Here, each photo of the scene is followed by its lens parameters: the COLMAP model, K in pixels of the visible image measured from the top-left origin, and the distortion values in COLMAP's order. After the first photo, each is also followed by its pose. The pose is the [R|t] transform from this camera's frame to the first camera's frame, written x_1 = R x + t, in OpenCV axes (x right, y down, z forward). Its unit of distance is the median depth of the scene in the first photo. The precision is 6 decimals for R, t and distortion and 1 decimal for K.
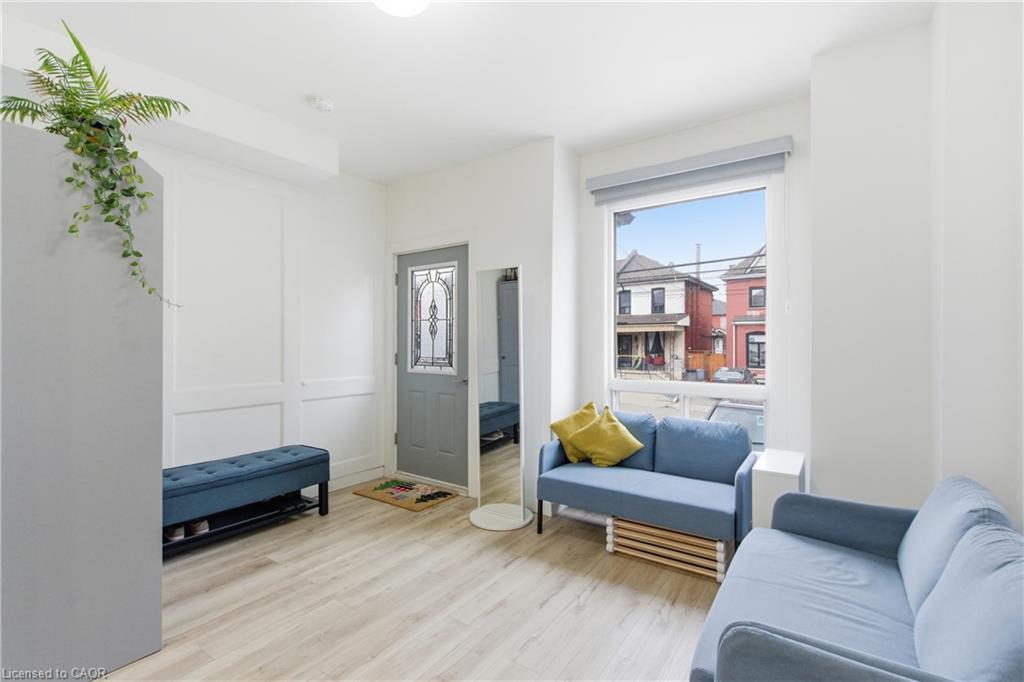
lens RADIAL K [[461.8, 0, 509.6], [0, 461.8, 344.1], [0, 0, 1]] dist [-0.000592, -0.000189]
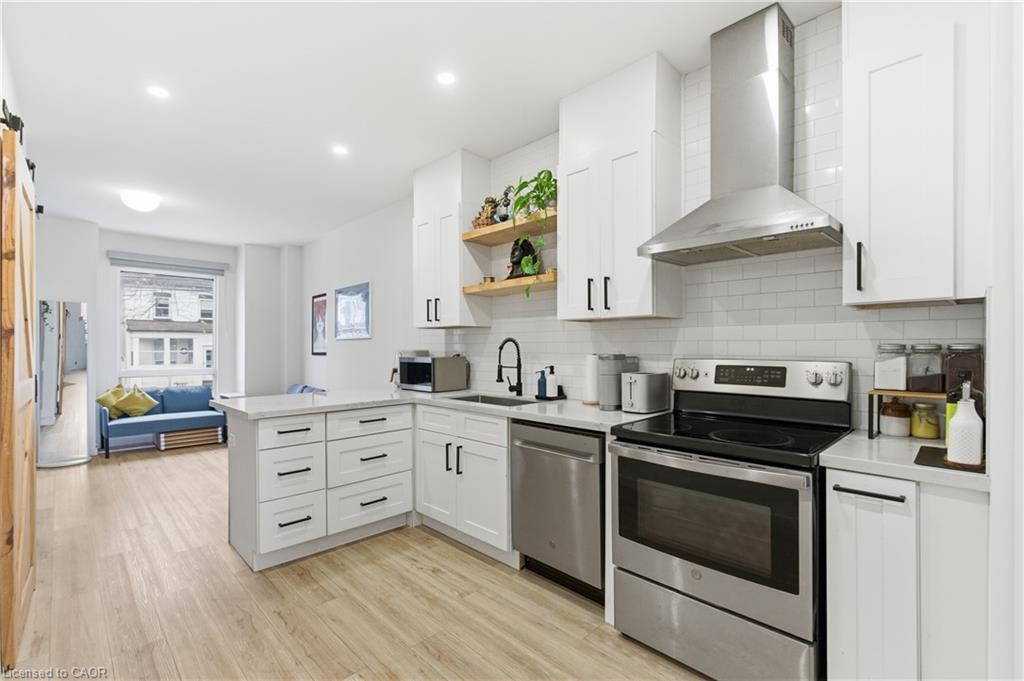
lens RADIAL K [[454.1, 0, 508.4], [0, 454.1, 347.8], [0, 0, 1]] dist [-0.002015, -0.000464]
pose [[0.178150, -0.003248, 0.983998, -1.274296], [0.002312, 0.999993, 0.002882, -0.009698], [-0.984001, 0.001761, 0.178156, -0.751882]]
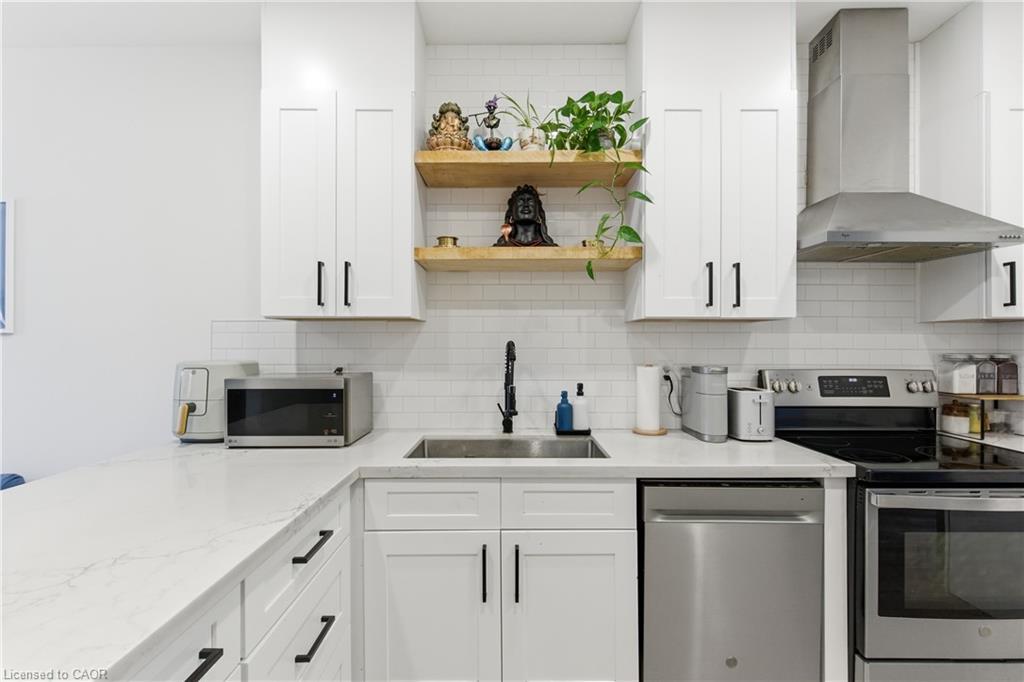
lens RADIAL K [[443.8, 0, 509.0], [0, 443.8, 343.5], [0, 0, 1]] dist [-0.002077, -0.000774]
pose [[-0.579461, 0.000572, 0.814999, -0.795974], [-0.001447, 0.999997, -0.001731, -0.024322], [-0.814998, -0.002183, -0.579459, -0.241420]]
